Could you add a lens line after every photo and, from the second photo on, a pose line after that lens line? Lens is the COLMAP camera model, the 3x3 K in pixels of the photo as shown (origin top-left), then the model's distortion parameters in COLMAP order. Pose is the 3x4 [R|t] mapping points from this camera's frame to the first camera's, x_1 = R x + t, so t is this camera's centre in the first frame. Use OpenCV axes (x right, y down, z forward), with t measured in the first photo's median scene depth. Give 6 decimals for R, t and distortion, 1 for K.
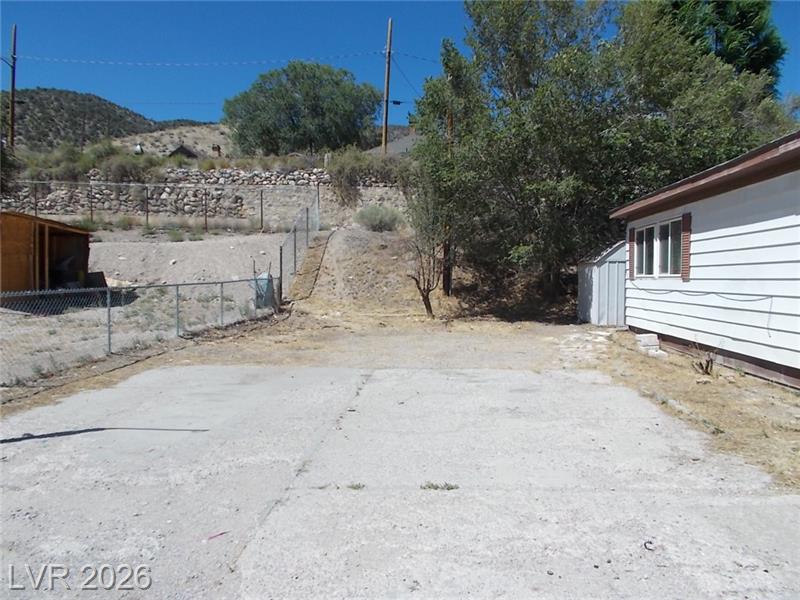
lens RADIAL K [[626.8, 0, 405.2], [0, 626.8, 299.0], [0, 0, 1]] dist [0.021514, -0.008707]
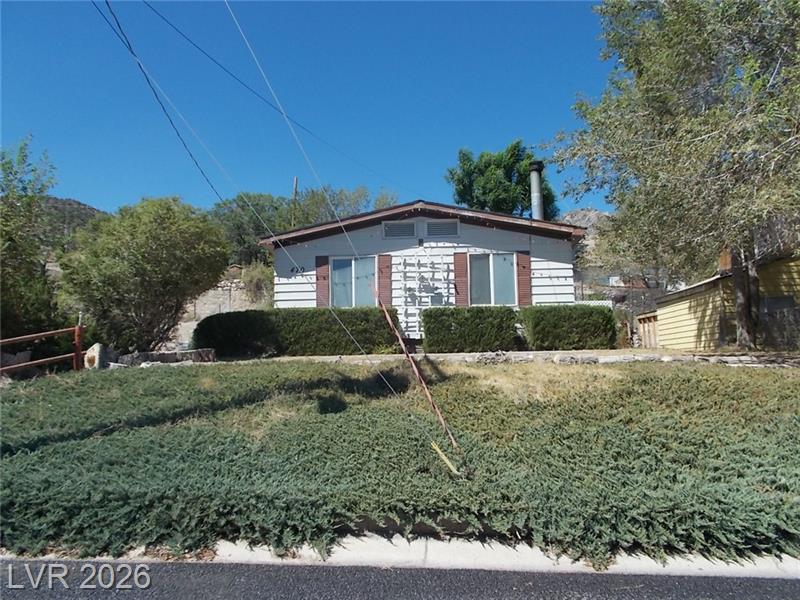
lens RADIAL K [[626.8, 0, 398.8], [0, 626.8, 302.5], [0, 0, 1]] dist [0.021514, -0.008707]
pose [[0.999386, -0.020104, 0.028692, 0.211208], [0.024009, 0.989427, -0.143029, 0.076960], [-0.025513, 0.143630, 0.989303, -0.520113]]
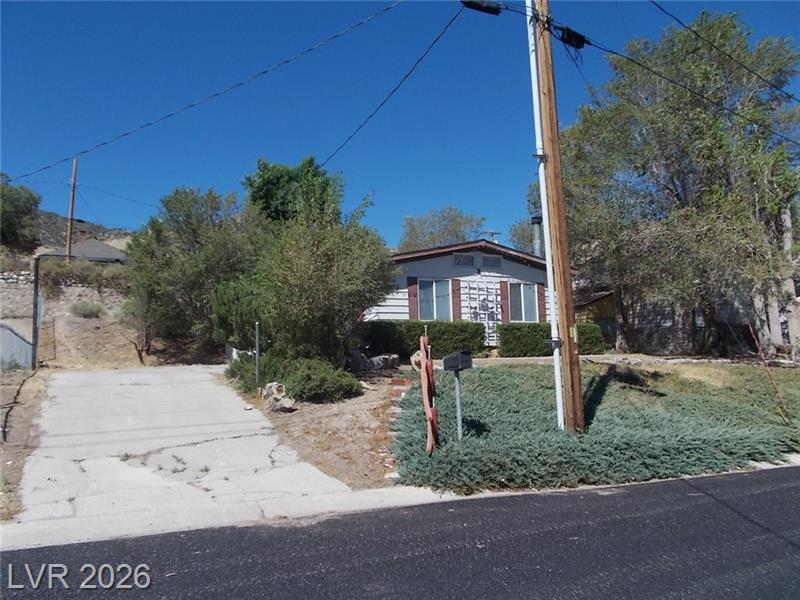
lens RADIAL K [[626.8, 0, 399.7], [0, 626.8, 305.9], [0, 0, 1]] dist [0.021514, -0.008707]
pose [[0.851311, 0.019255, 0.524308, -0.163695], [0.052135, 0.991276, -0.121055, 0.067781], [-0.522064, 0.130391, 0.842880, -0.530905]]
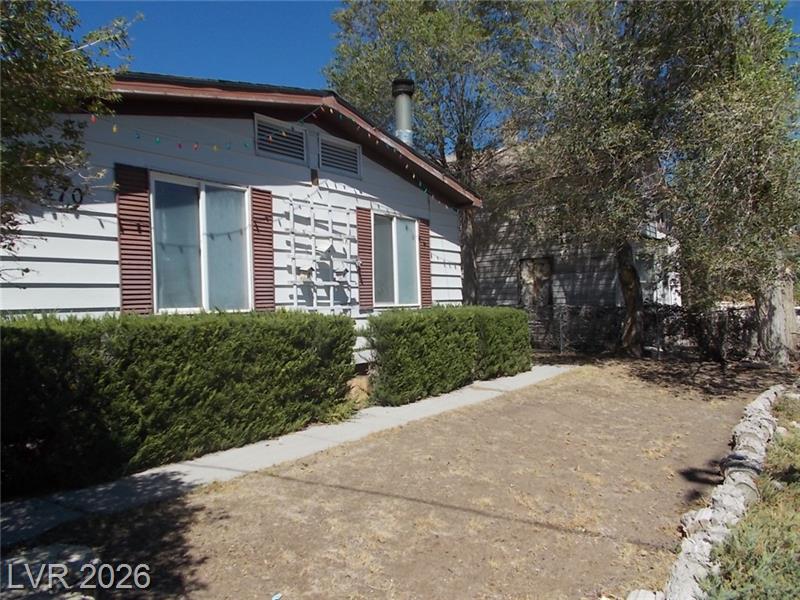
lens RADIAL K [[626.8, 0, 401.8], [0, 626.8, 297.9], [0, 0, 1]] dist [0.021514, -0.008707]
pose [[0.501224, -0.011570, 0.865240, 0.045833], [0.062767, 0.997763, -0.023018, 0.014462], [-0.863038, 0.065846, 0.500829, -0.184462]]
